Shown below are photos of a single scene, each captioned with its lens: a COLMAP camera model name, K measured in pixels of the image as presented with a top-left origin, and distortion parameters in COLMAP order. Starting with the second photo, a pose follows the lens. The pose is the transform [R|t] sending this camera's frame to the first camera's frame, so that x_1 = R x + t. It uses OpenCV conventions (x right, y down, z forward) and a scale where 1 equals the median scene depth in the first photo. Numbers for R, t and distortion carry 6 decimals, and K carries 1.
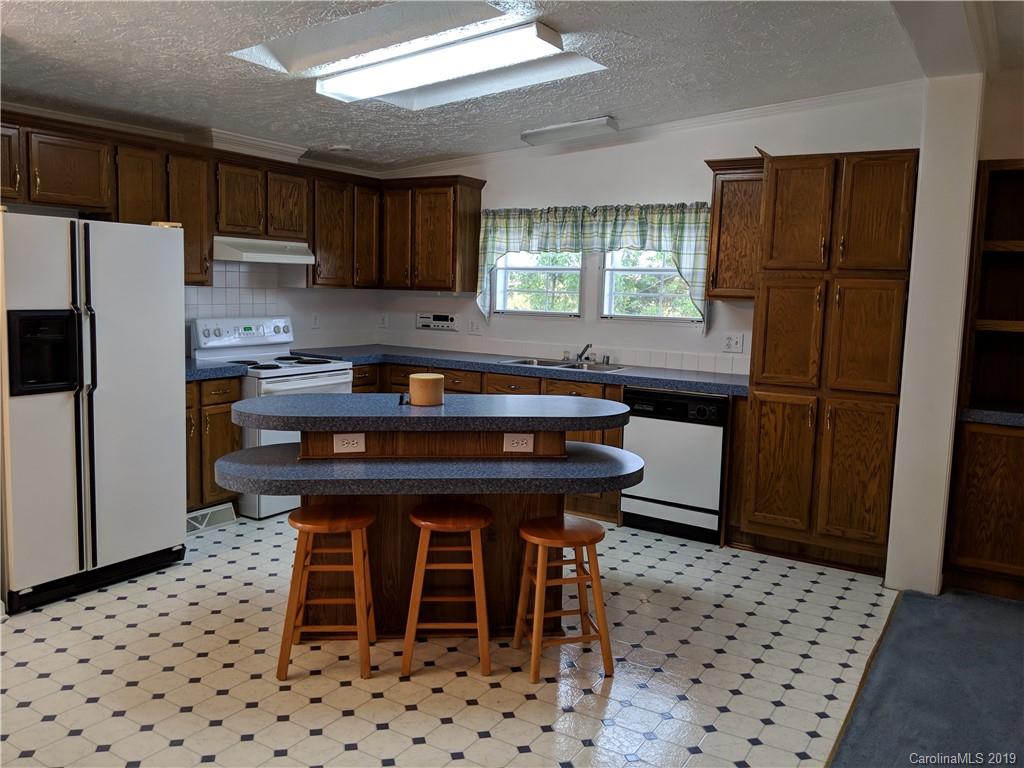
lens RADIAL K [[786.0, 0, 495.4], [0, 786.0, 366.3], [0, 0, 1]] dist [0.117462, -0.193649]
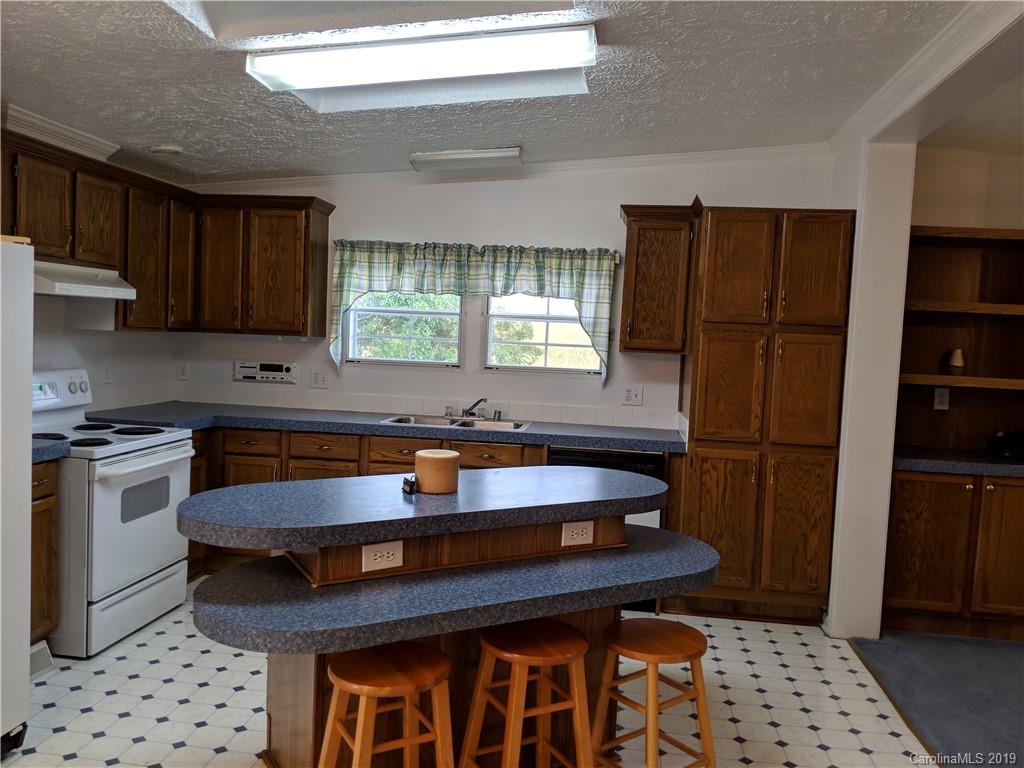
lens RADIAL K [[797.3, 0, 512.0], [0, 797.3, 384.0], [0, 0, 1]] dist [0.126722, -0.231279]
pose [[0.910459, -0.013887, 0.413367, -0.246485], [0.025015, 0.999455, -0.021521, -0.026883], [-0.412843, 0.029935, 0.910310, 0.179880]]
